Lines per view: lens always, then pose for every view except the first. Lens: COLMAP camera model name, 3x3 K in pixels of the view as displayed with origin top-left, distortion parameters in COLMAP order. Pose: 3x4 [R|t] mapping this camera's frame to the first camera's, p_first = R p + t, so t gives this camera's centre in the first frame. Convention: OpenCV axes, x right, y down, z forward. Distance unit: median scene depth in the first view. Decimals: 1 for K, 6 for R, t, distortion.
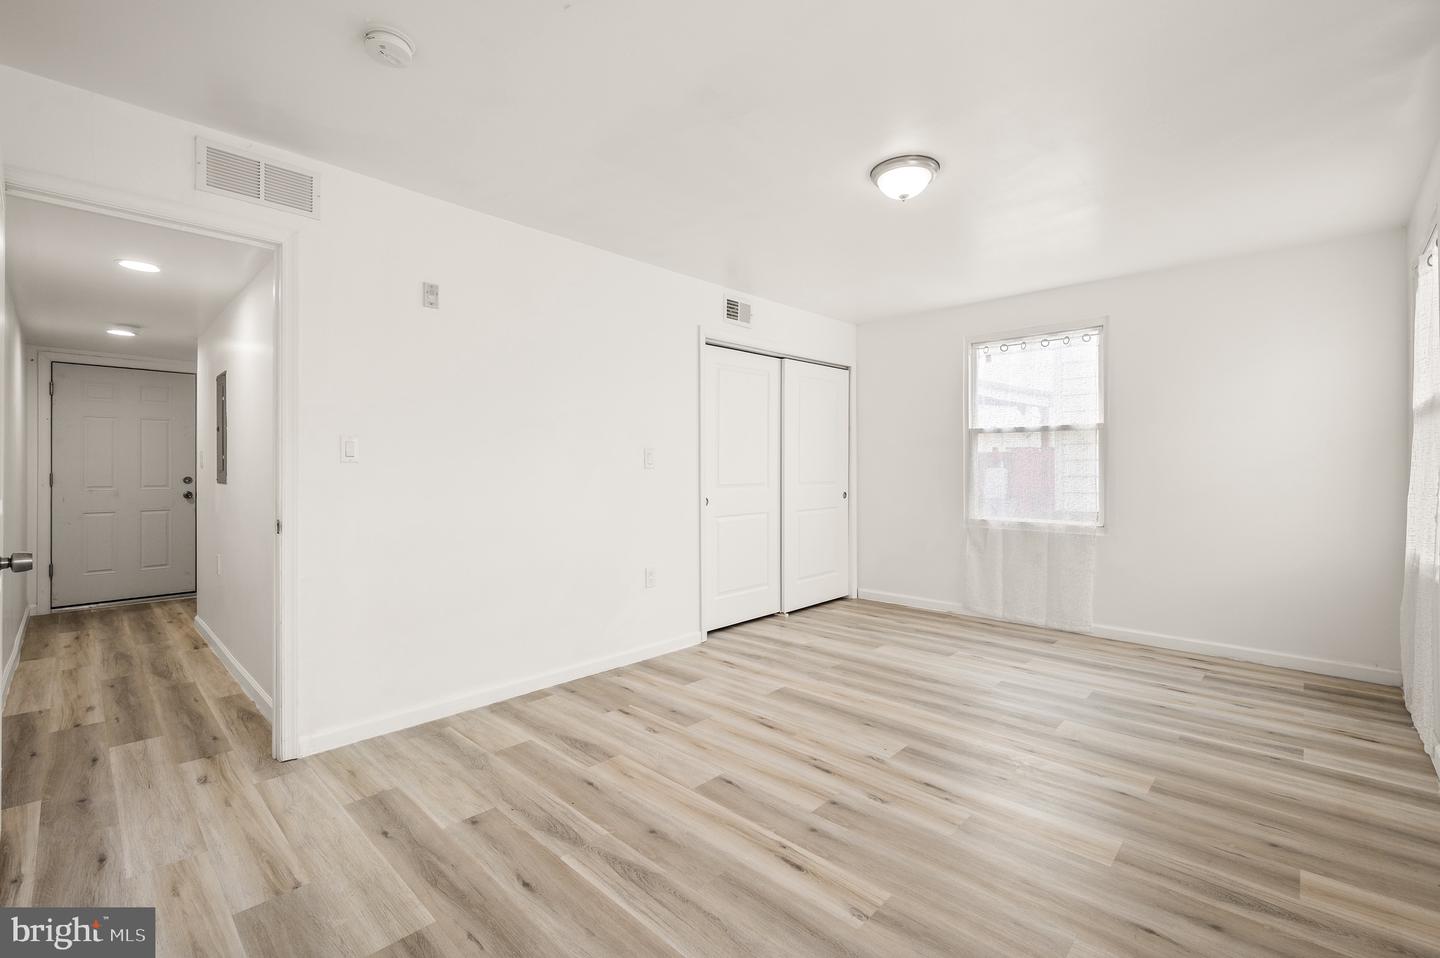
lens RADIAL K [[617.5, 0, 725.3], [0, 617.5, 466.3], [0, 0, 1]] dist [-0.000327, -0.000565]
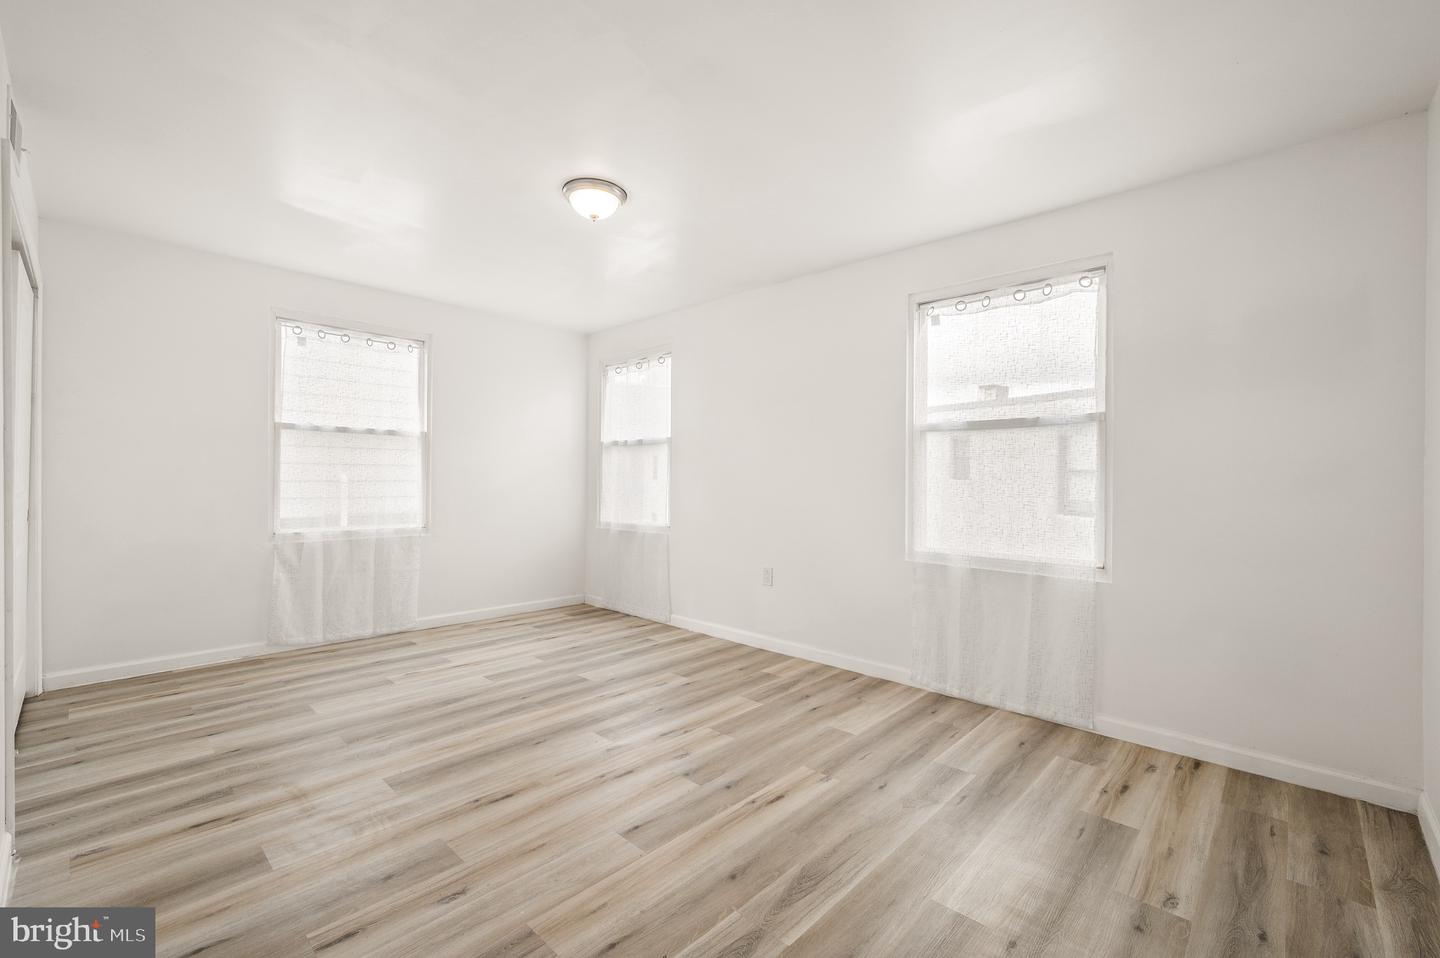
lens RADIAL K [[617.5, 0, 722.1], [0, 617.5, 479.8], [0, 0, 1]] dist [-0.000327, -0.000565]
pose [[-0.005696, -0.001740, 0.999982, -0.639337], [-0.015653, 0.999876, 0.001650, 0.006381], [-0.999861, -0.015643, -0.005723, 0.646168]]
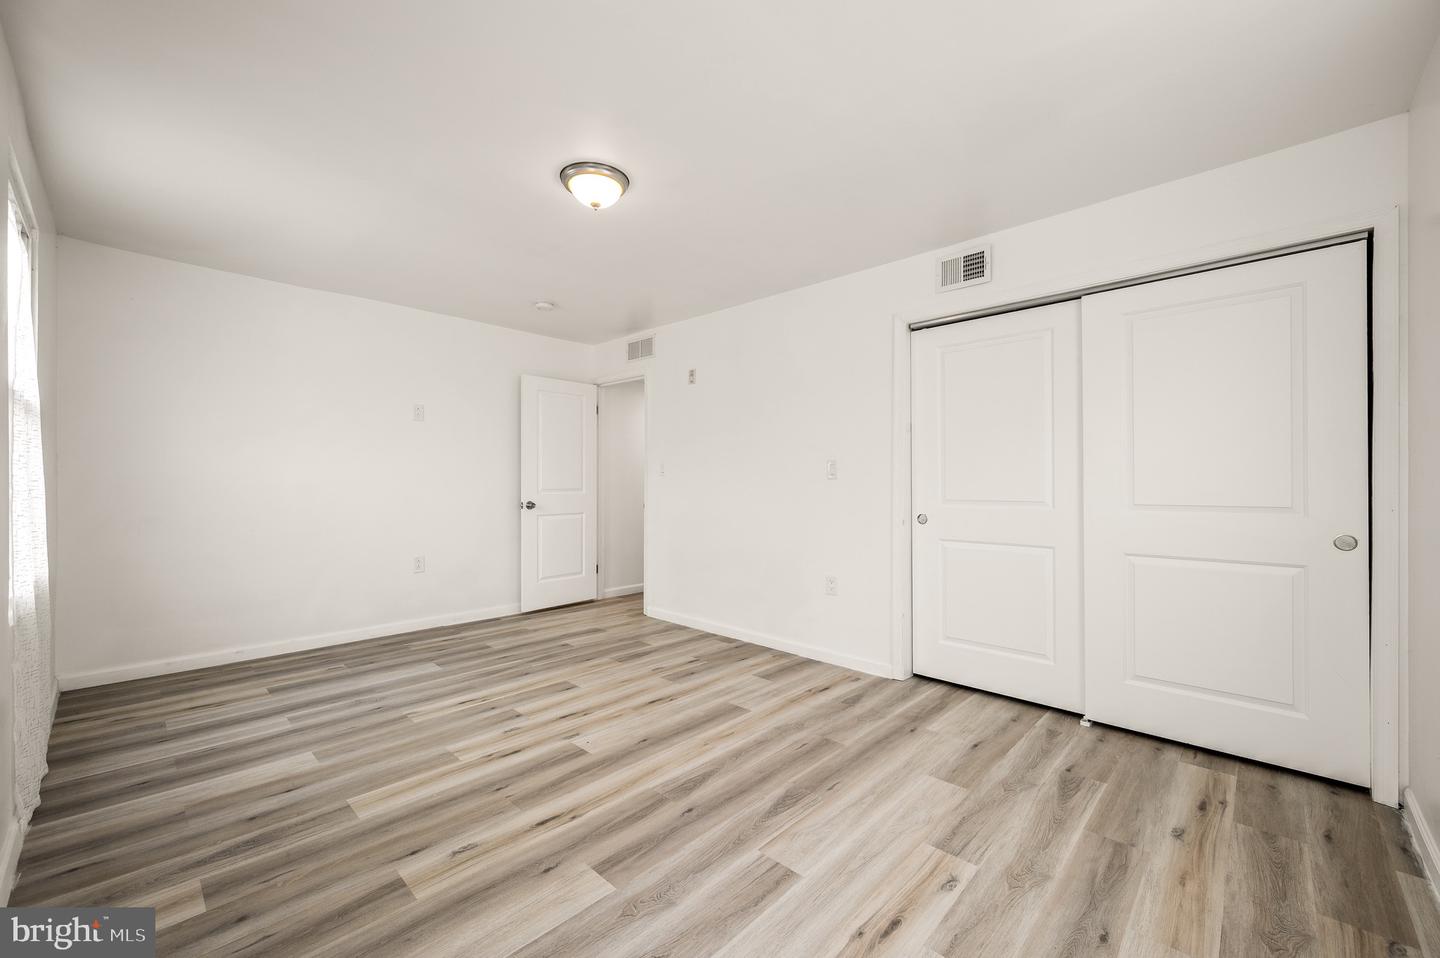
lens RADIAL K [[570.5, 0, 722.7], [0, 570.5, 483.6], [0, 0, 1]] dist [-0.000098, -0.000689]
pose [[0.002744, 0.006191, -0.999977, 1.001283], [0.001469, 0.999980, 0.006195, 0.006462], [0.999995, -0.001486, 0.002735, 0.994561]]
